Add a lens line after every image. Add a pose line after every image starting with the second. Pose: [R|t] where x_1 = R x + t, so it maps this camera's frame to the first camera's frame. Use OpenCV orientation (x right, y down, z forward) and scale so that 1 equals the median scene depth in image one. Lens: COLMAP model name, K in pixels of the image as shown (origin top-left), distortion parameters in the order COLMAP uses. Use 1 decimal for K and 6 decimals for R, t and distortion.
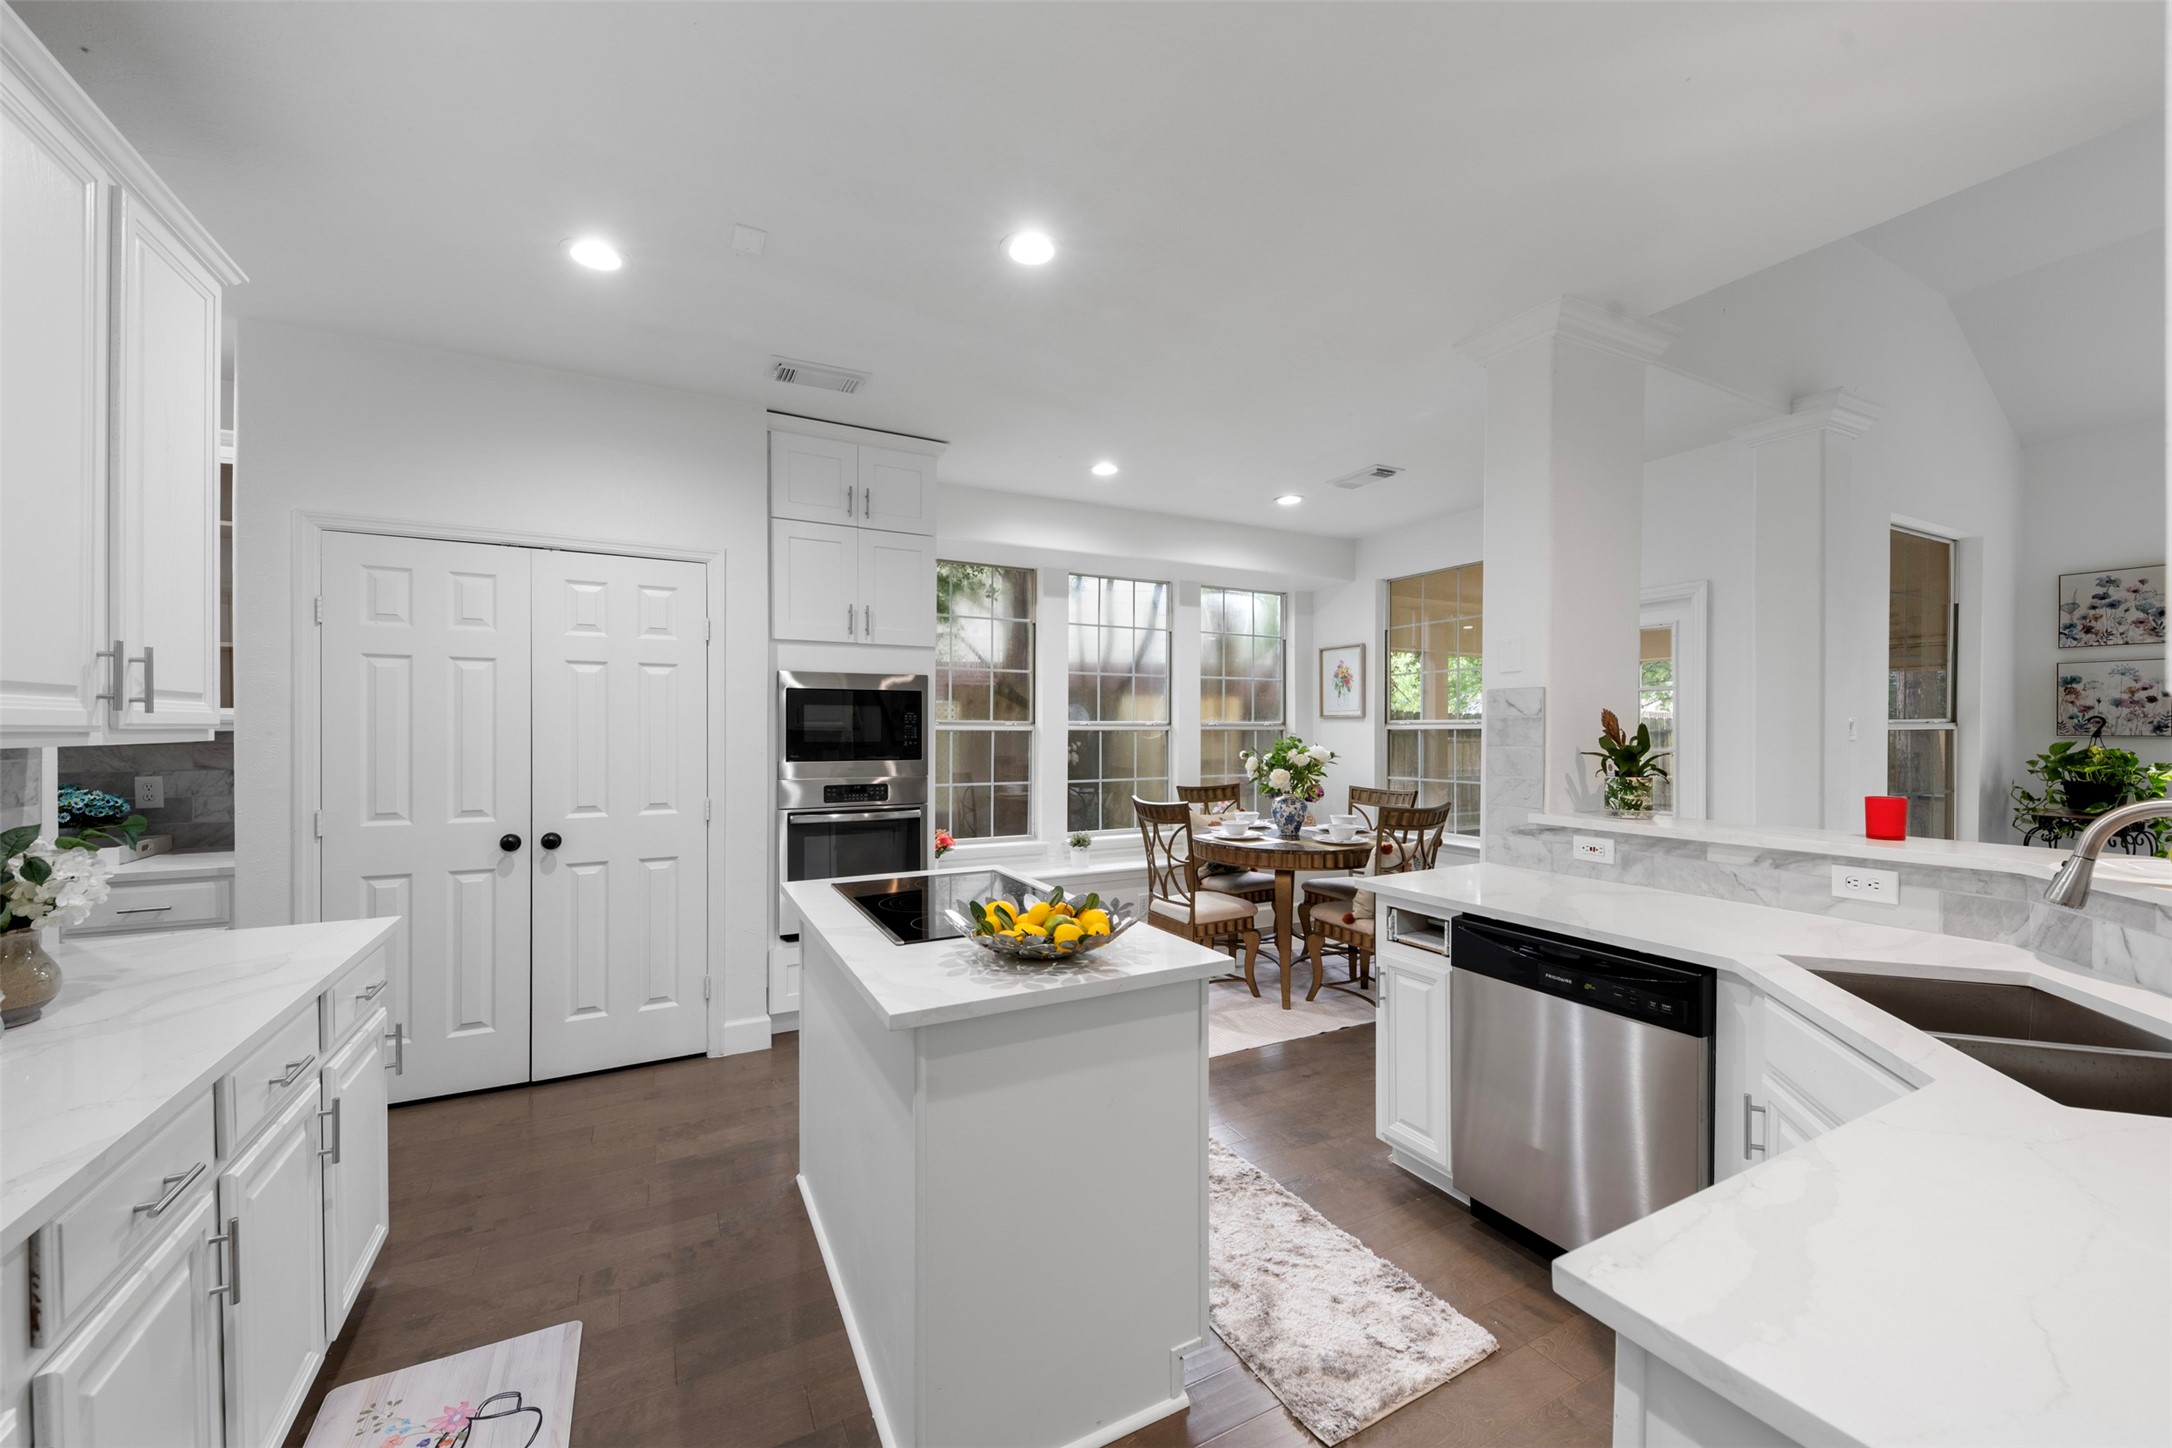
lens RADIAL K [[828.8, 0, 1089.0], [0, 828.8, 734.8], [0, 0, 1]] dist [0.007998, -0.002455]
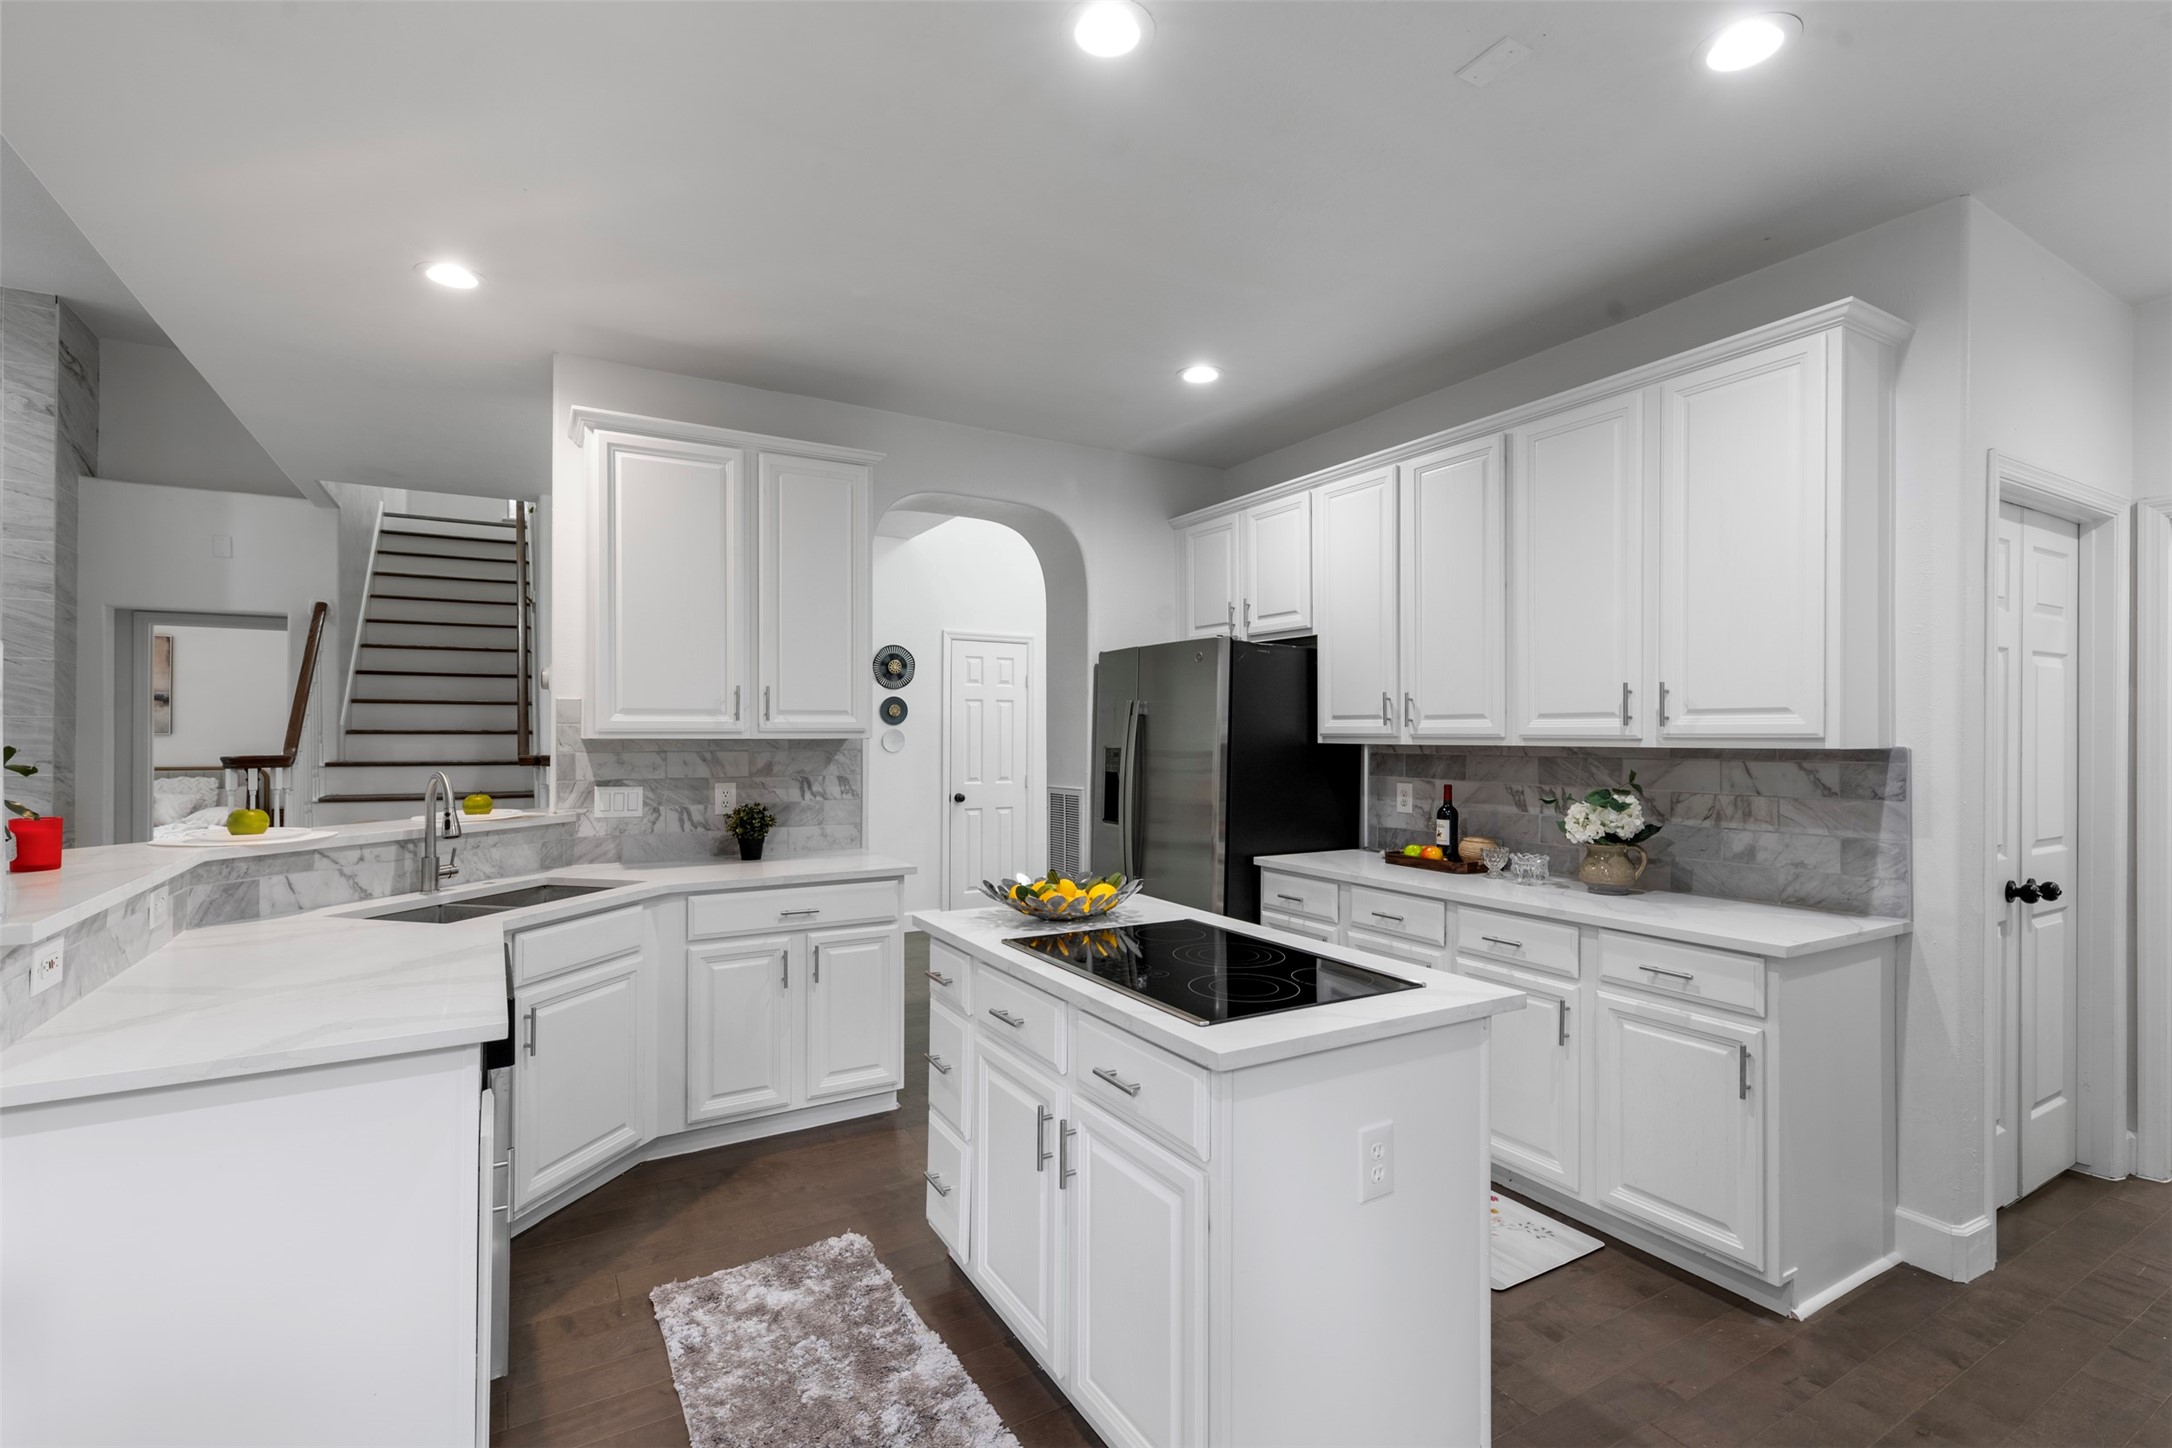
lens RADIAL K [[979.2, 0, 1071.5], [0, 979.2, 731.8], [0, 0, 1]] dist [0.010574, -0.000047]
pose [[-0.999664, -0.005025, -0.025411, -0.015205], [-0.005213, 0.999959, 0.007358, -0.010741], [0.025373, 0.007488, -0.999650, 0.924834]]
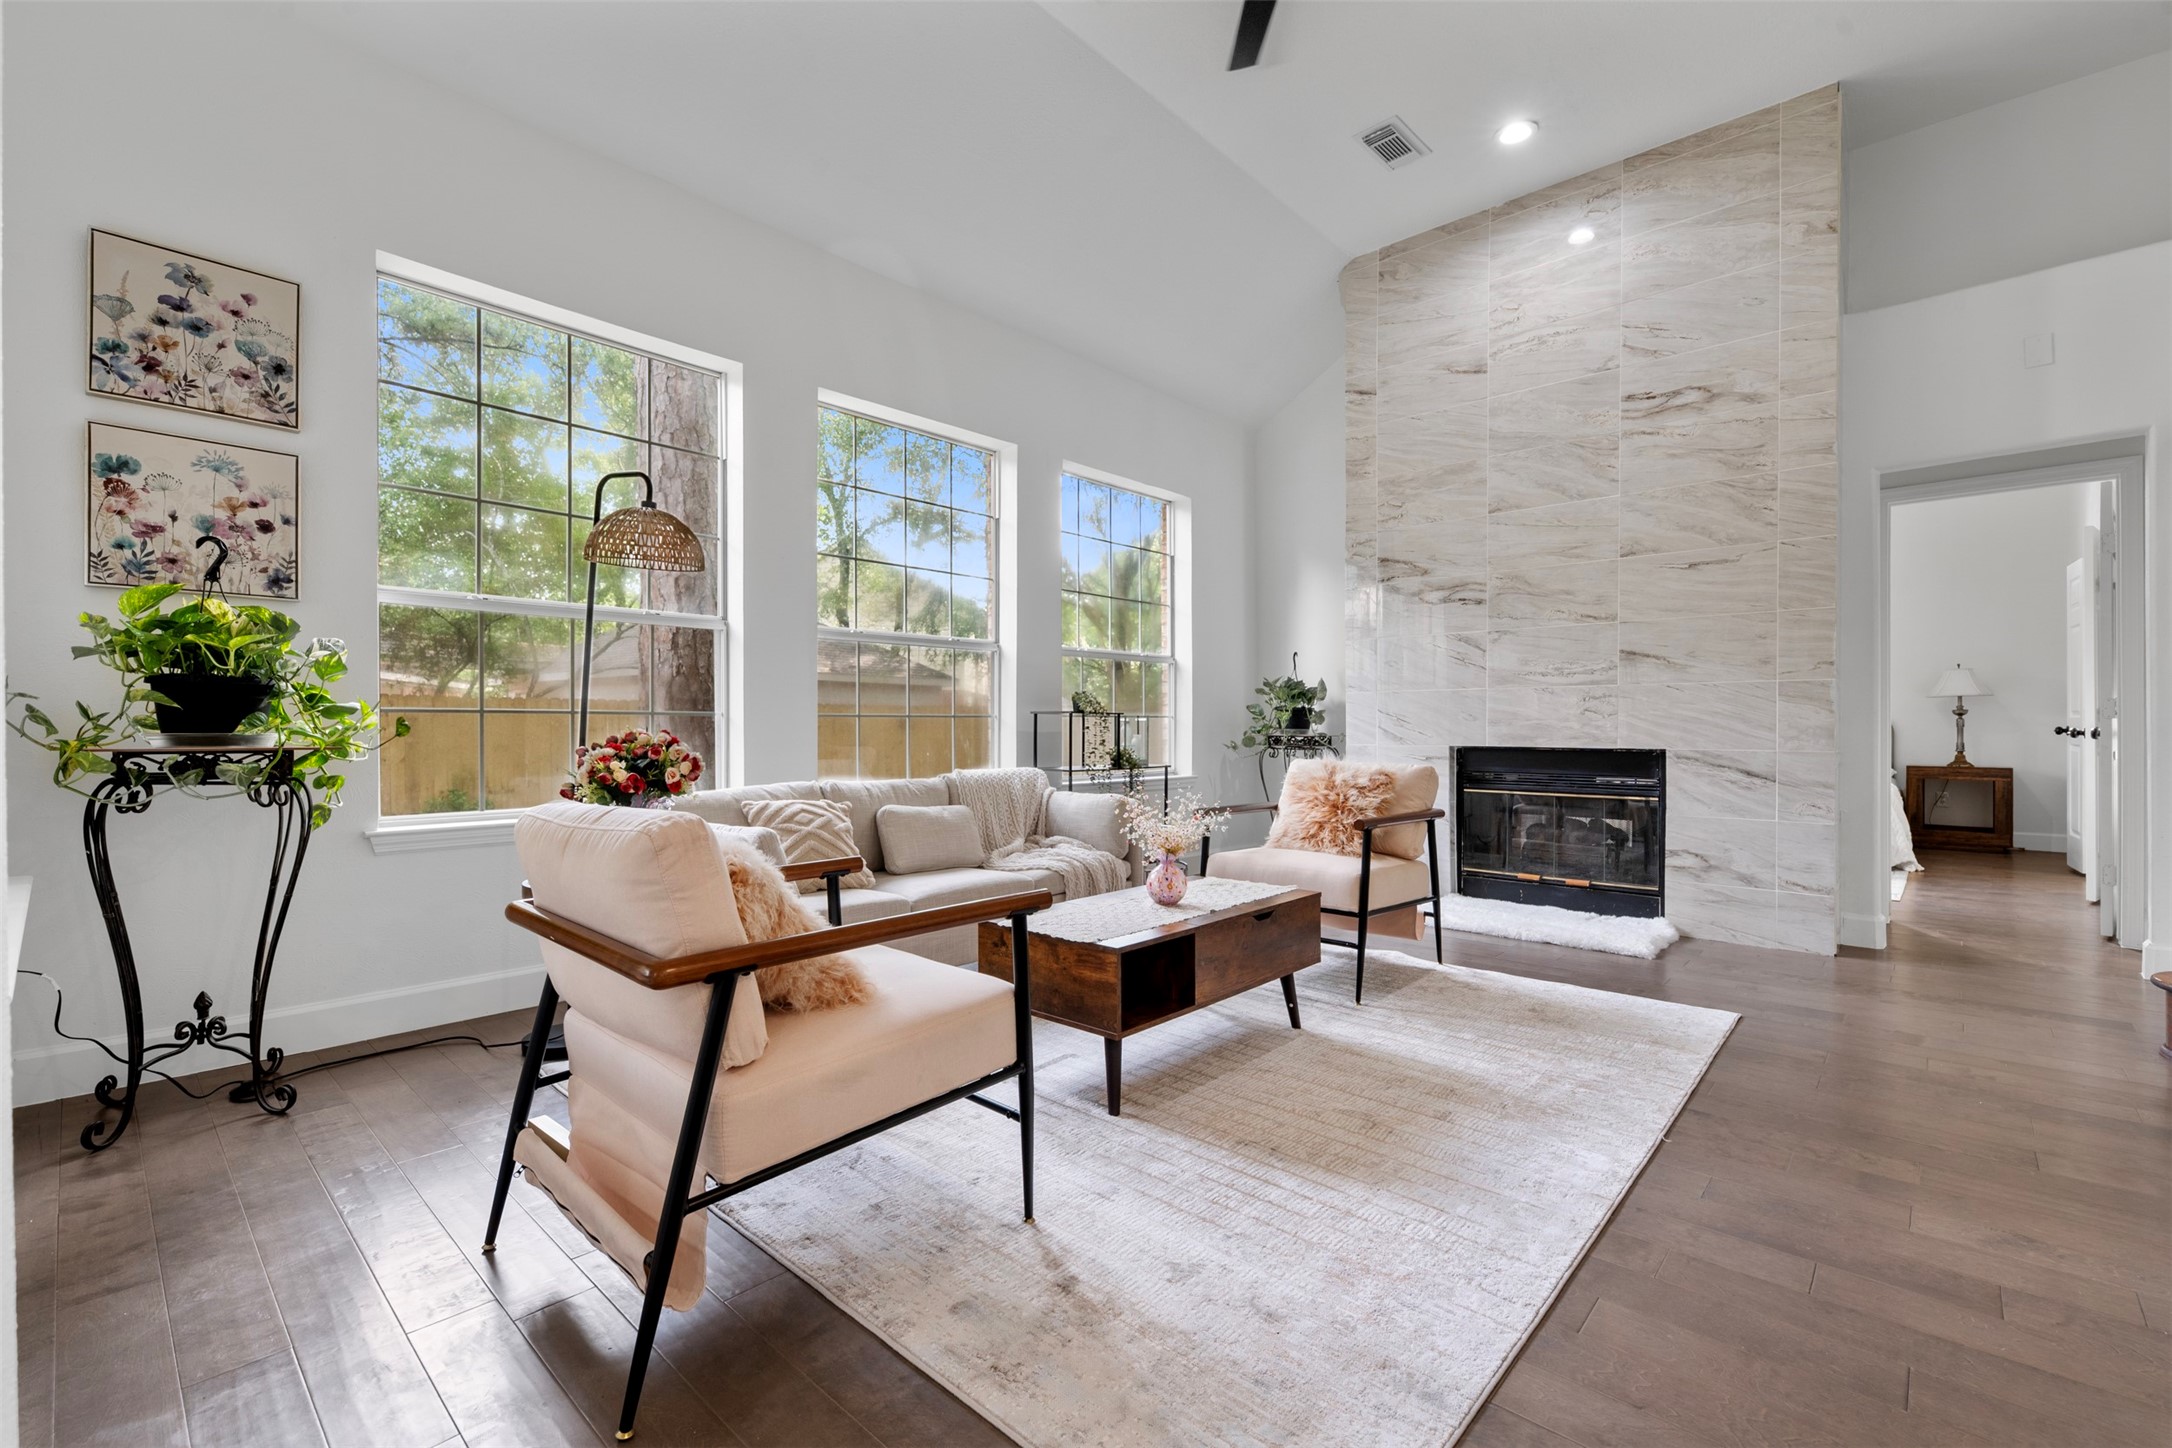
lens RADIAL K [[921.2, 0, 1098.3], [0, 921.2, 726.3], [0, 0, 1]] dist [0.009212, -0.004881]
pose [[-0.334156, -0.000590, 0.942518, 0.537186], [0.008755, 0.999955, 0.003730, 0.086182], [-0.942477, 0.009498, -0.334136, 0.692003]]
